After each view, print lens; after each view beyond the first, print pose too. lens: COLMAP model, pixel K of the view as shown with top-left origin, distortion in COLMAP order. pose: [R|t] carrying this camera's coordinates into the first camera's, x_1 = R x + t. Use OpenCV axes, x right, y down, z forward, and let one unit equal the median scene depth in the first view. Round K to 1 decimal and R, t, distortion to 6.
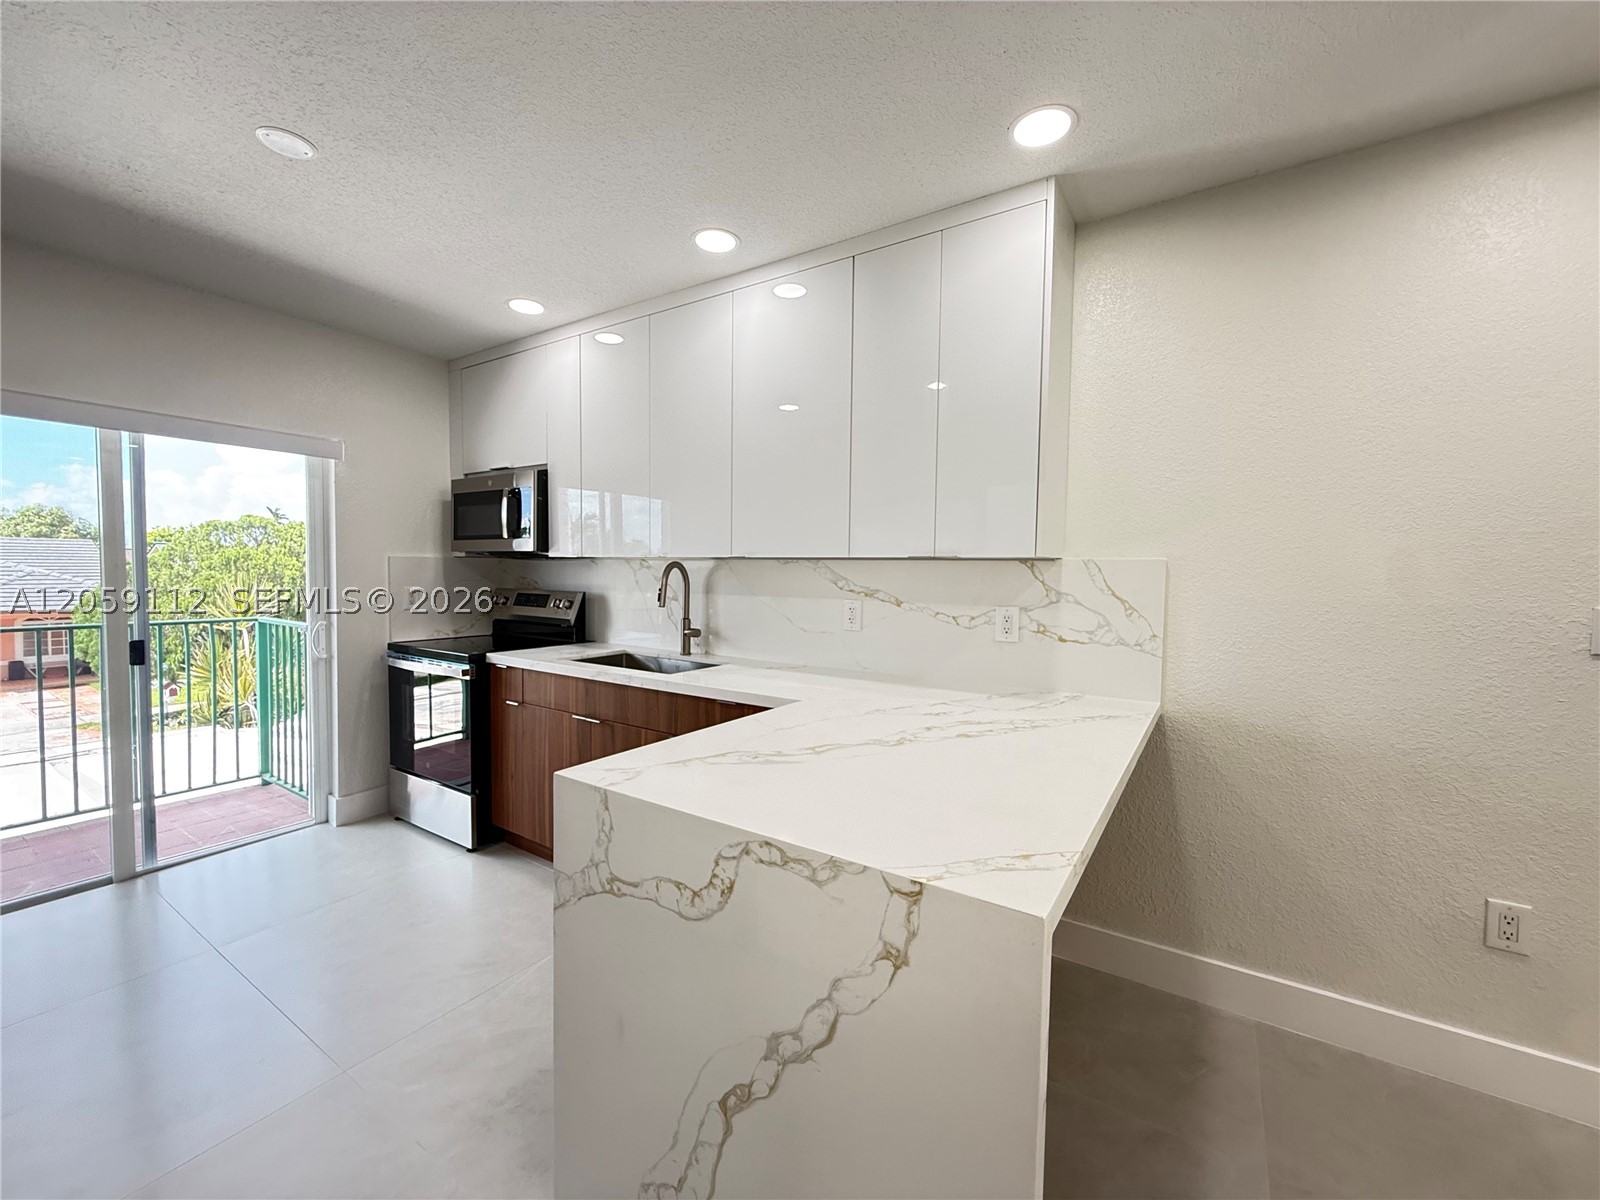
lens RADIAL K [[635.4, 0, 795.3], [0, 635.4, 599.5], [0, 0, 1]] dist [-0.002681, 0.001099]
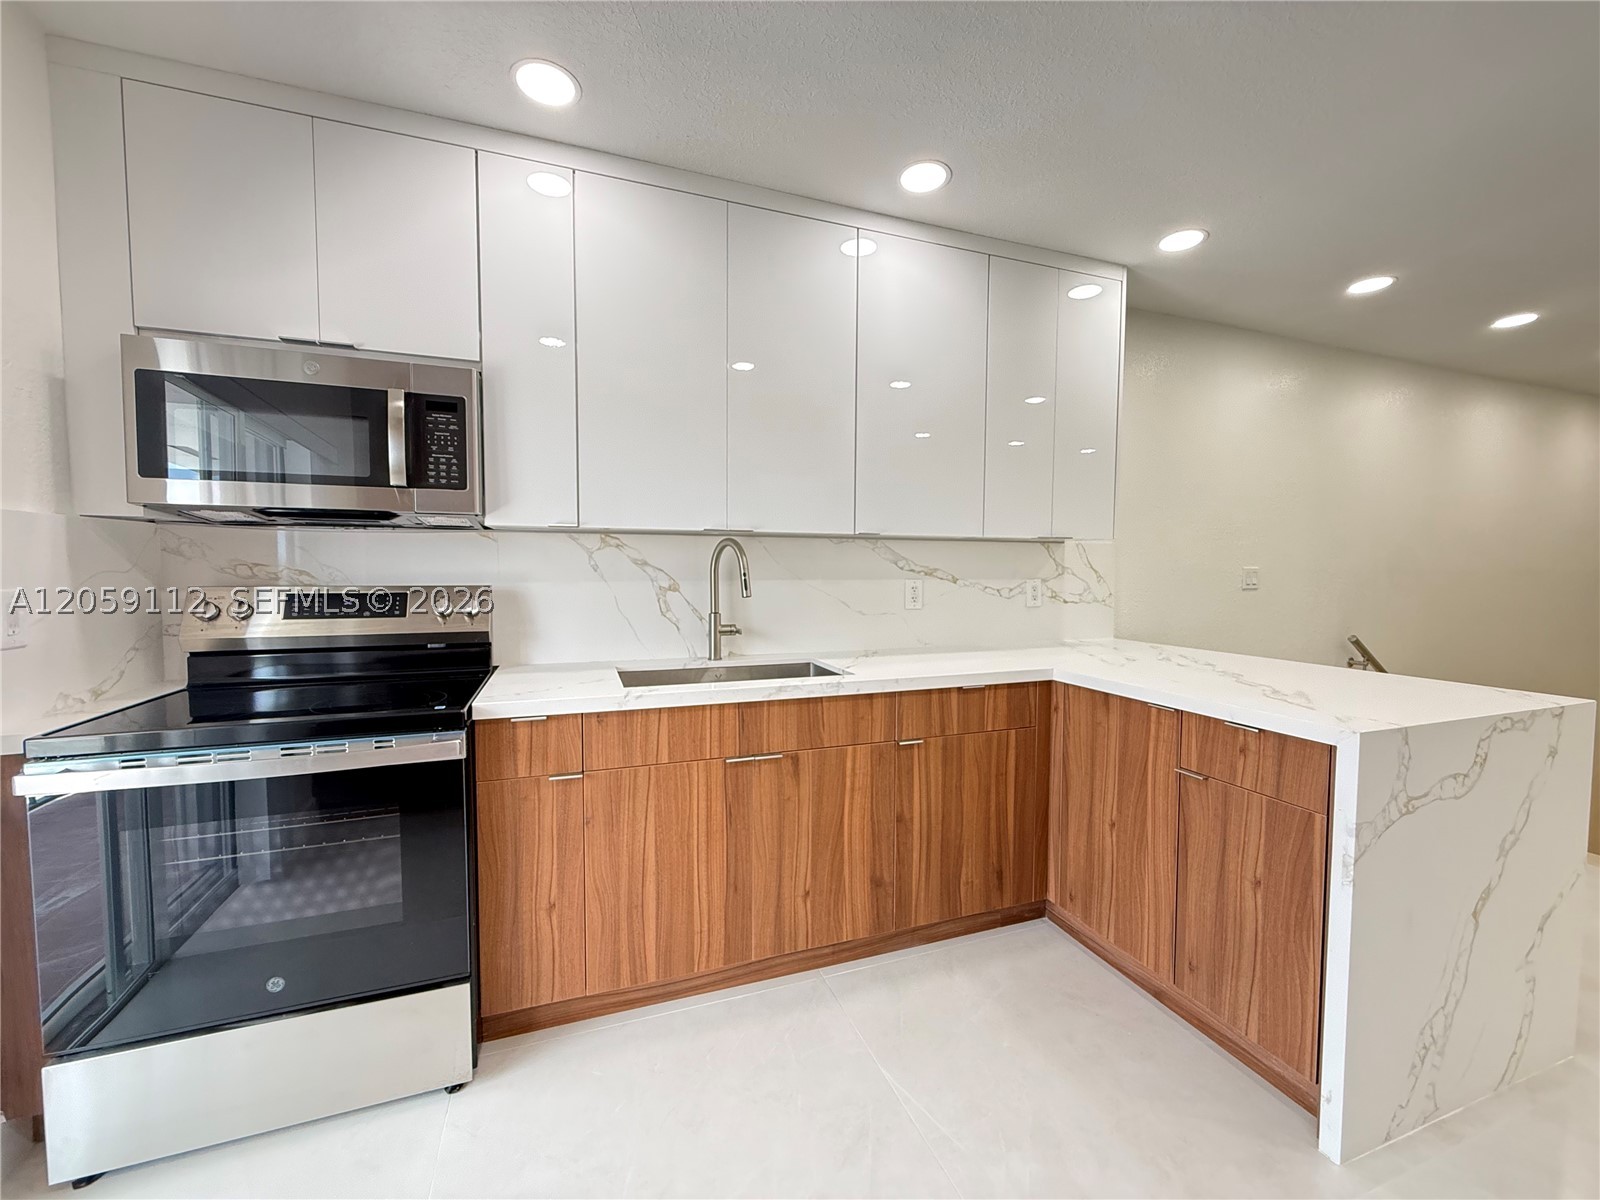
lens RADIAL K [[635.4, 0, 797.8], [0, 635.4, 599.6], [0, 0, 1]] dist [-0.002681, 0.001099]
pose [[0.602076, -0.052011, 0.796743, -0.840777], [0.041474, 0.998566, 0.033846, -0.008973], [-0.797361, 0.012666, 0.603369, 0.528874]]
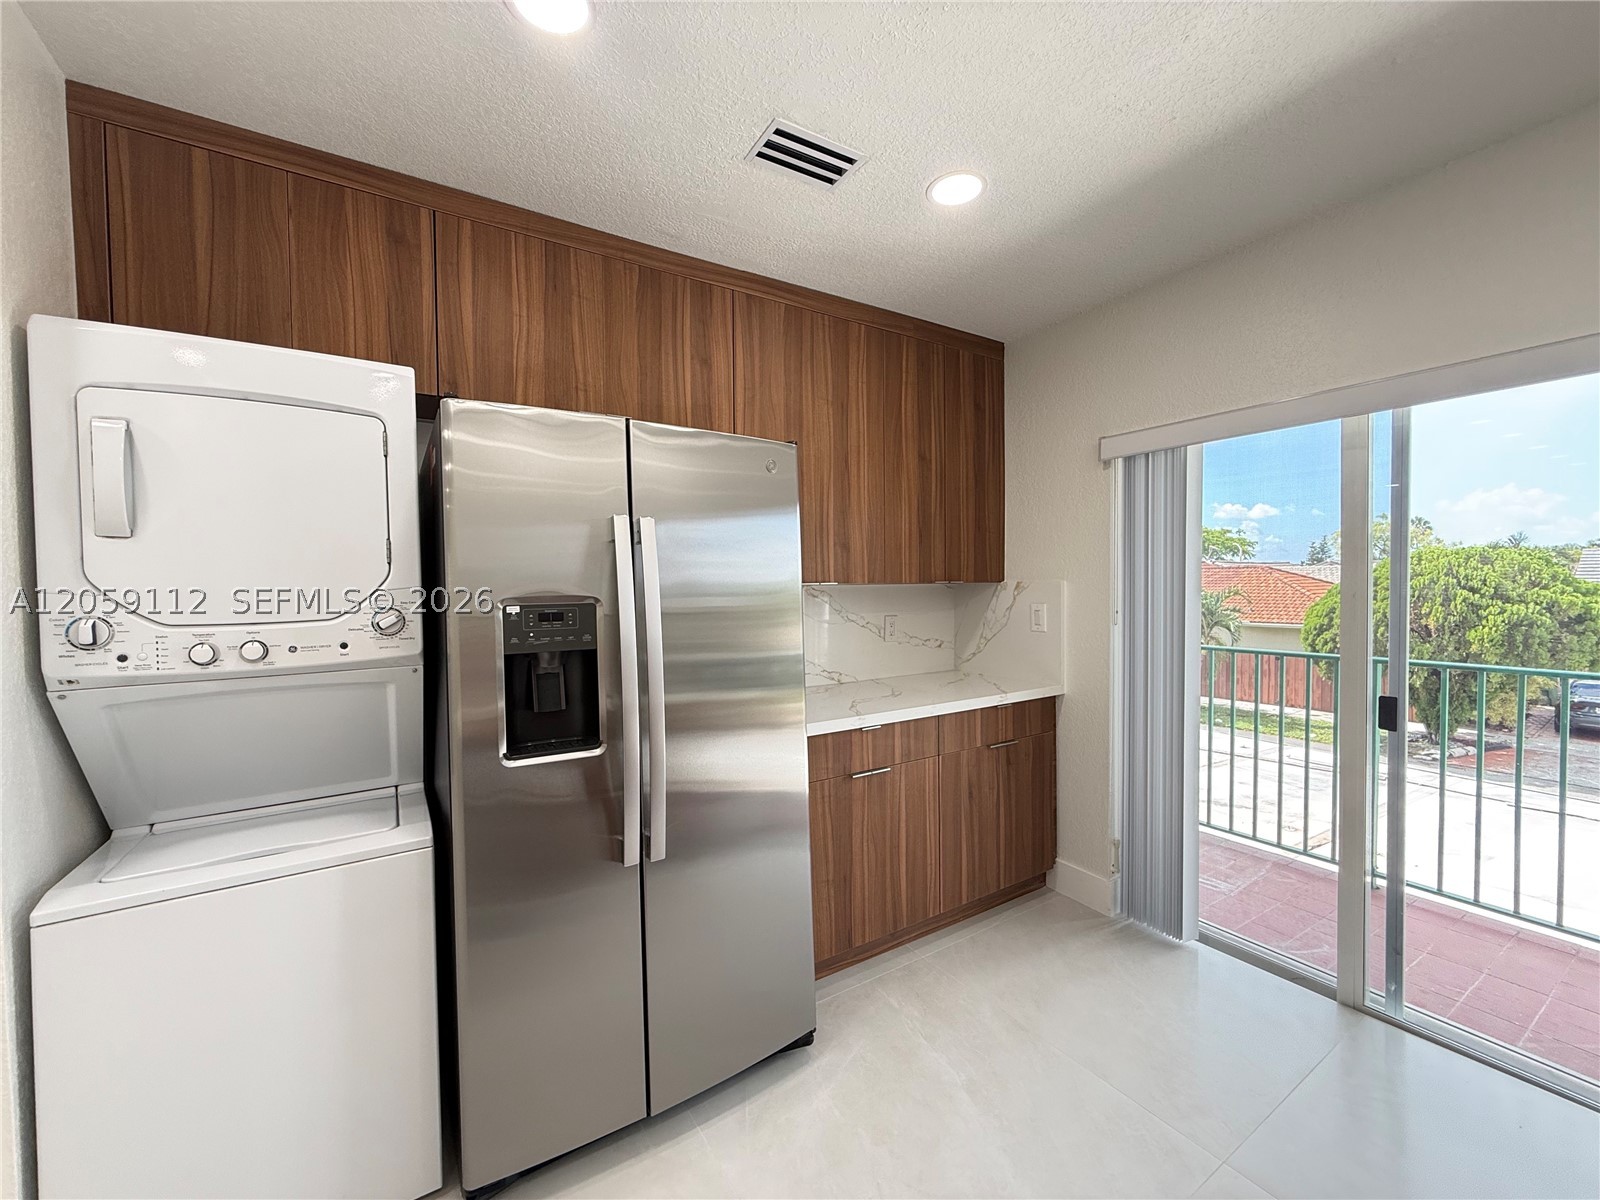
lens RADIAL K [[635.4, 0, 801.4], [0, 635.4, 602.9], [0, 0, 1]] dist [-0.002681, 0.001099]
pose [[-0.411179, 0.020920, -0.911314, -0.103598], [-0.032801, 0.998750, 0.037727, -0.050185], [0.910964, 0.045405, -0.409979, 0.712110]]
